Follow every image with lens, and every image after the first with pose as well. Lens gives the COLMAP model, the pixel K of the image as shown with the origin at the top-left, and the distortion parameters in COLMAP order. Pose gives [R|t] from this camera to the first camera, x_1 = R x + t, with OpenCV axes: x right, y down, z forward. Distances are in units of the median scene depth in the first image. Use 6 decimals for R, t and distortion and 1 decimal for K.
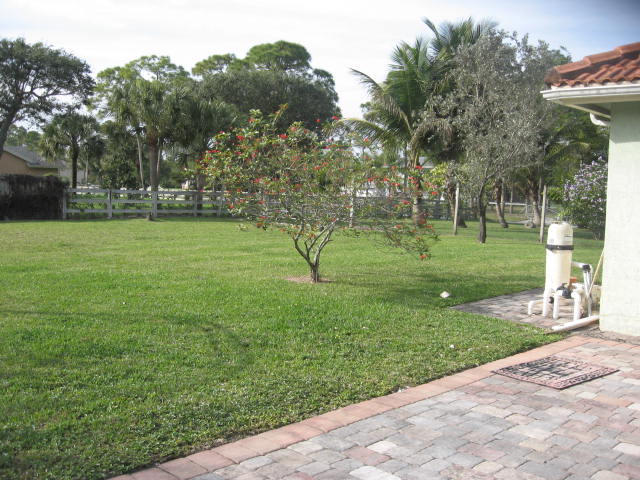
lens RADIAL K [[660.3, 0, 319.1], [0, 660.3, 240.4], [0, 0, 1]] dist [-0.111496, 0.000000]
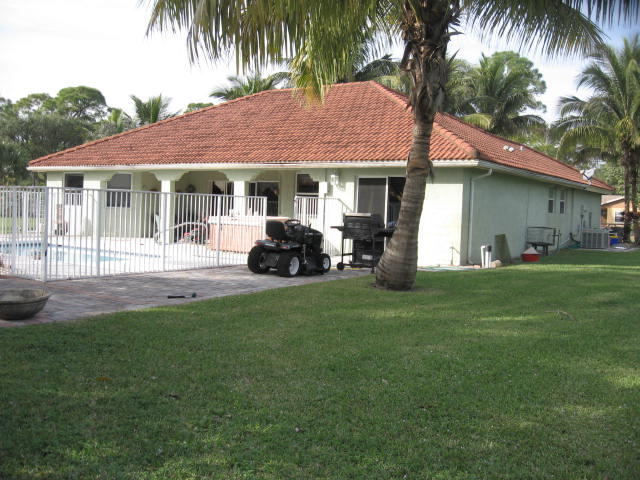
lens RADIAL K [[655.0, 0, 319.5], [0, 655.0, 236.7], [0, 0, 1]] dist [-0.111318, 0.000000]
pose [[0.980110, -0.012360, 0.198068, 0.140380], [0.016866, 0.999636, -0.021078, 0.029620], [-0.197736, 0.024000, 0.979962, -0.322690]]
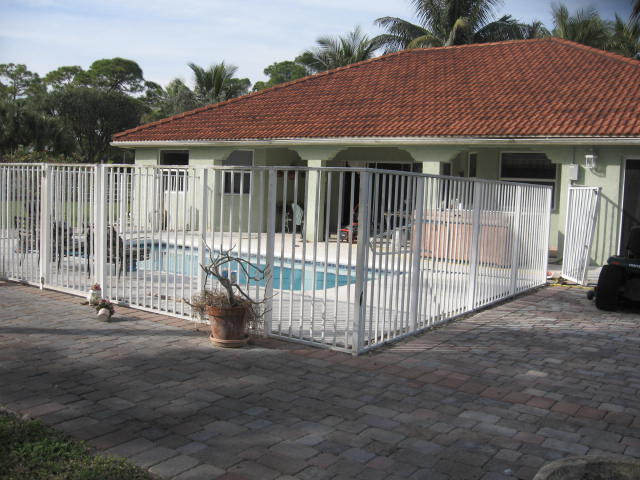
lens RADIAL K [[660.3, 0, 321.1], [0, 660.3, 242.9], [0, 0, 1]] dist [-0.111496, 0.000000]
pose [[0.983458, -0.013163, 0.180660, 0.085748], [0.010420, 0.999816, 0.016123, 0.020961], [-0.180839, -0.013974, 0.983414, -0.236116]]
